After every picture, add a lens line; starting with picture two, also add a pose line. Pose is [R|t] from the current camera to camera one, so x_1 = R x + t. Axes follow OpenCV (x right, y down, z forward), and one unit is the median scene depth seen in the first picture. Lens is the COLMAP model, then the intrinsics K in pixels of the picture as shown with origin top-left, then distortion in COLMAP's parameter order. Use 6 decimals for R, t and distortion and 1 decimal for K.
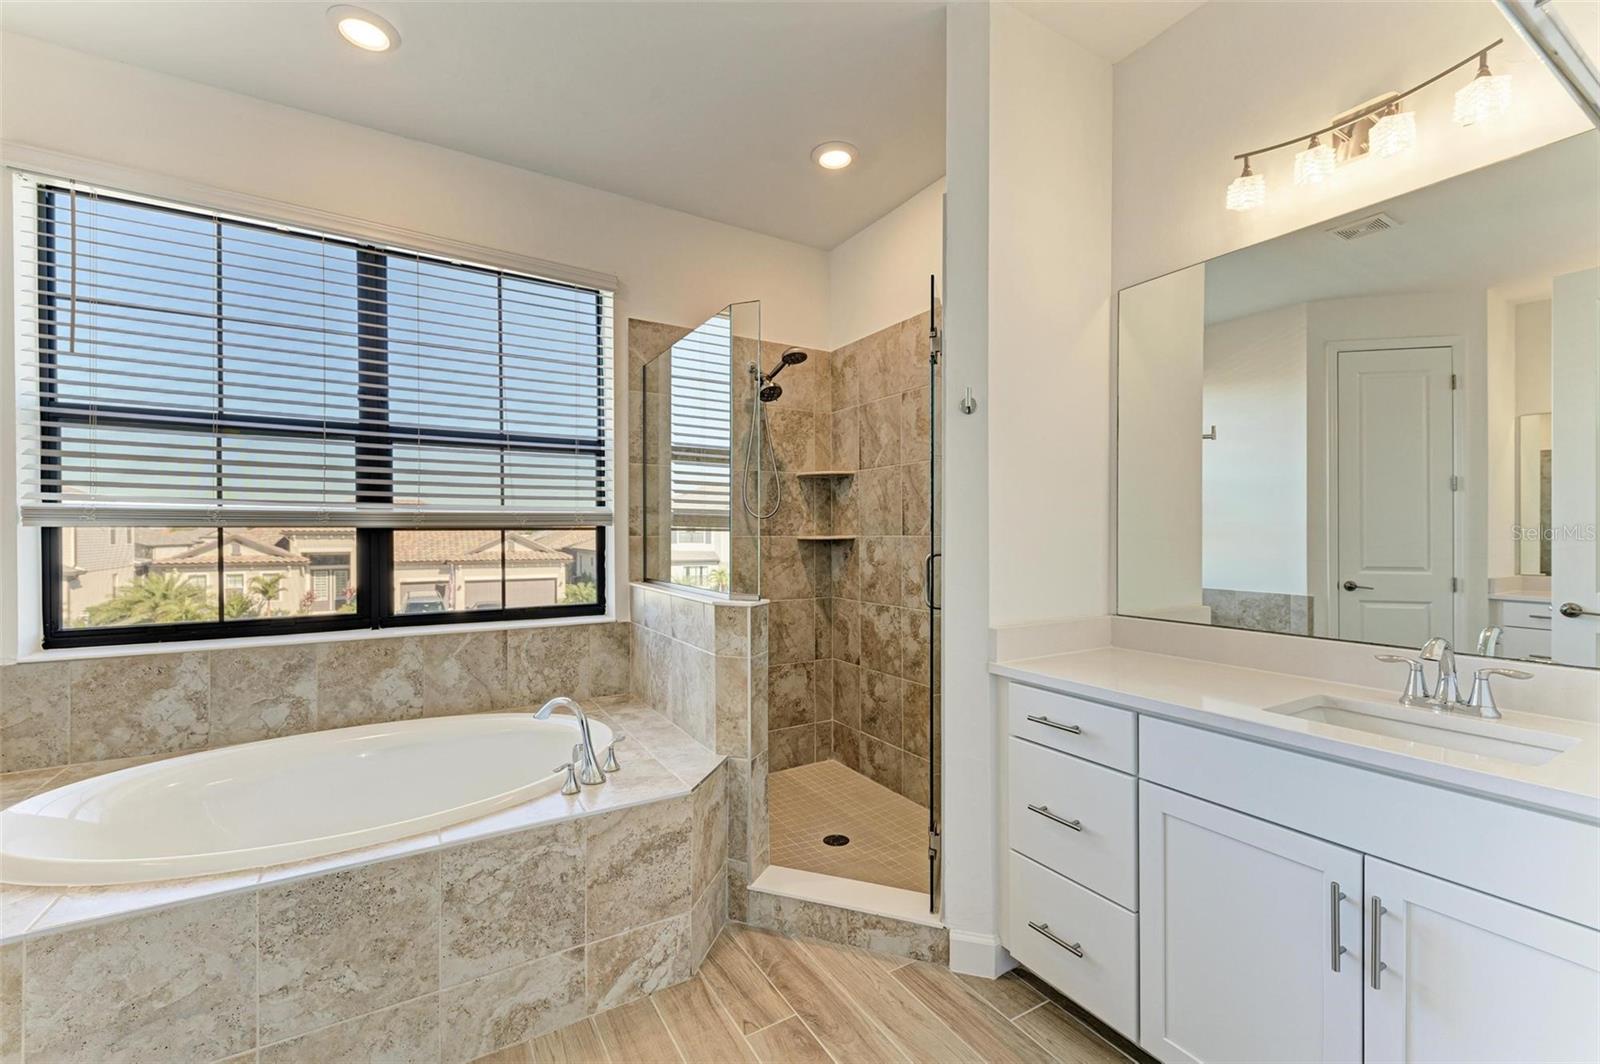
lens RADIAL K [[664.1, 0, 806.4], [0, 664.1, 535.1], [0, 0, 1]] dist [0.025477, -0.008633]
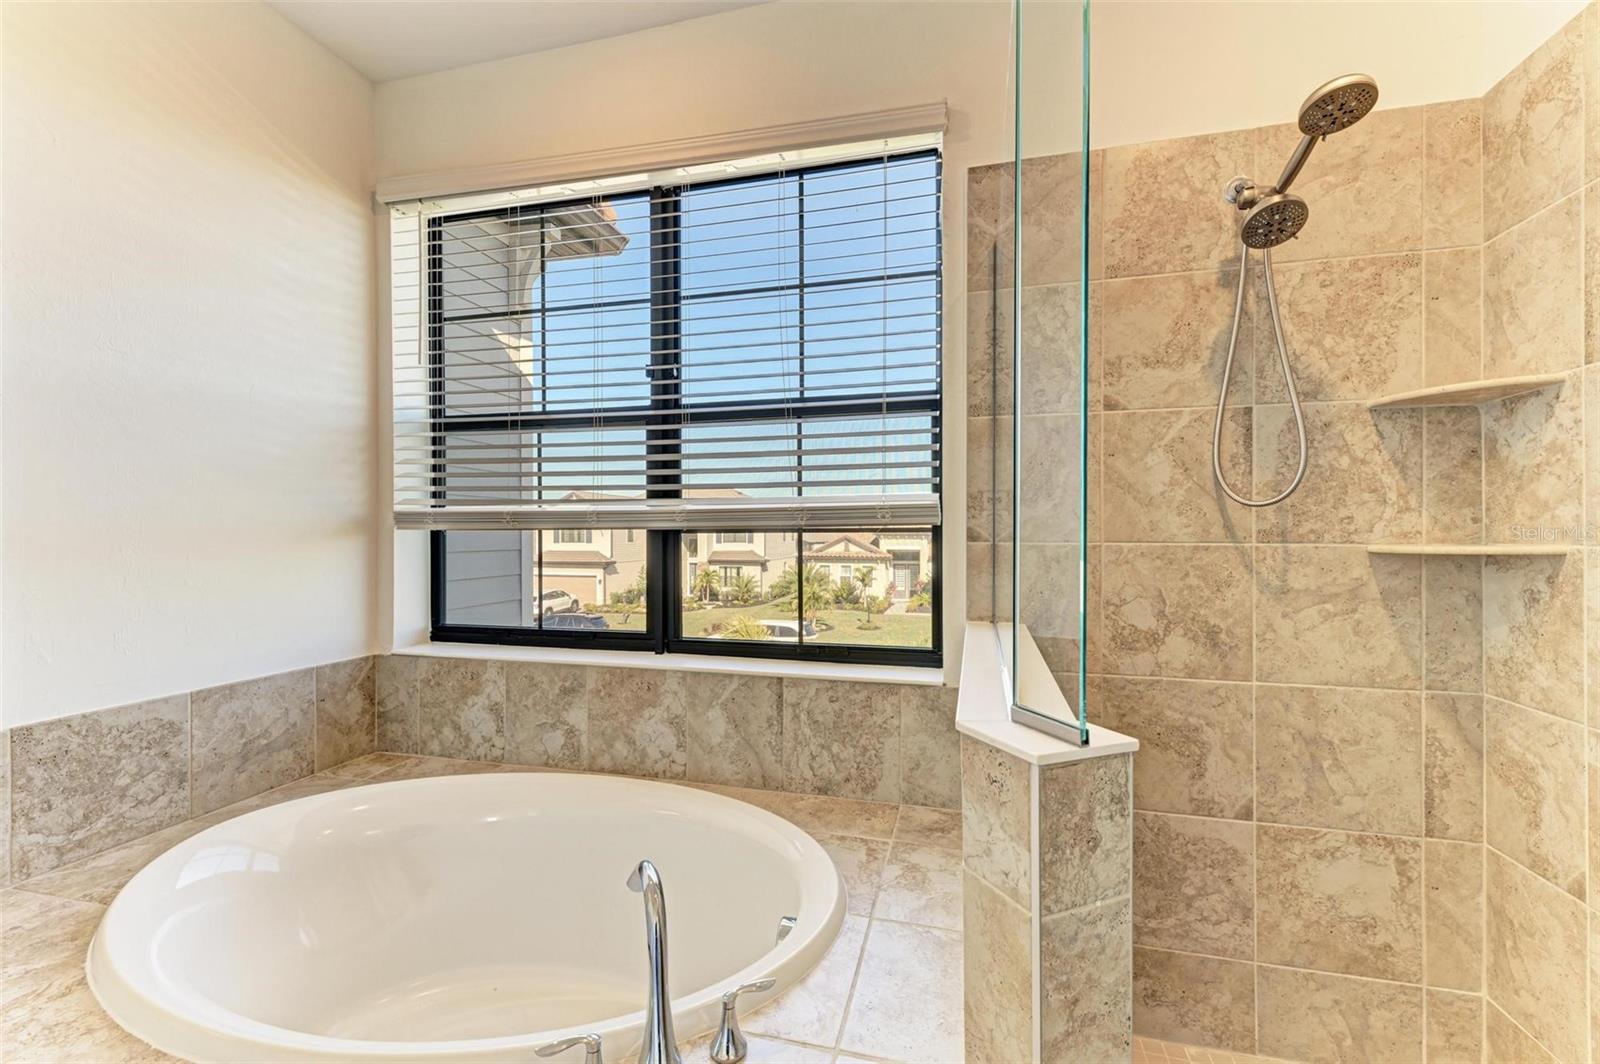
lens RADIAL K [[664.1, 0, 806.4], [0, 664.1, 535.1], [0, 0, 1]] dist [0.025477, -0.008633]
pose [[0.701162, 0.003698, -0.712992, 0.050791], [-0.004804, 0.999988, 0.000462, -0.003892], [0.712986, 0.003101, 0.701172, 0.490085]]
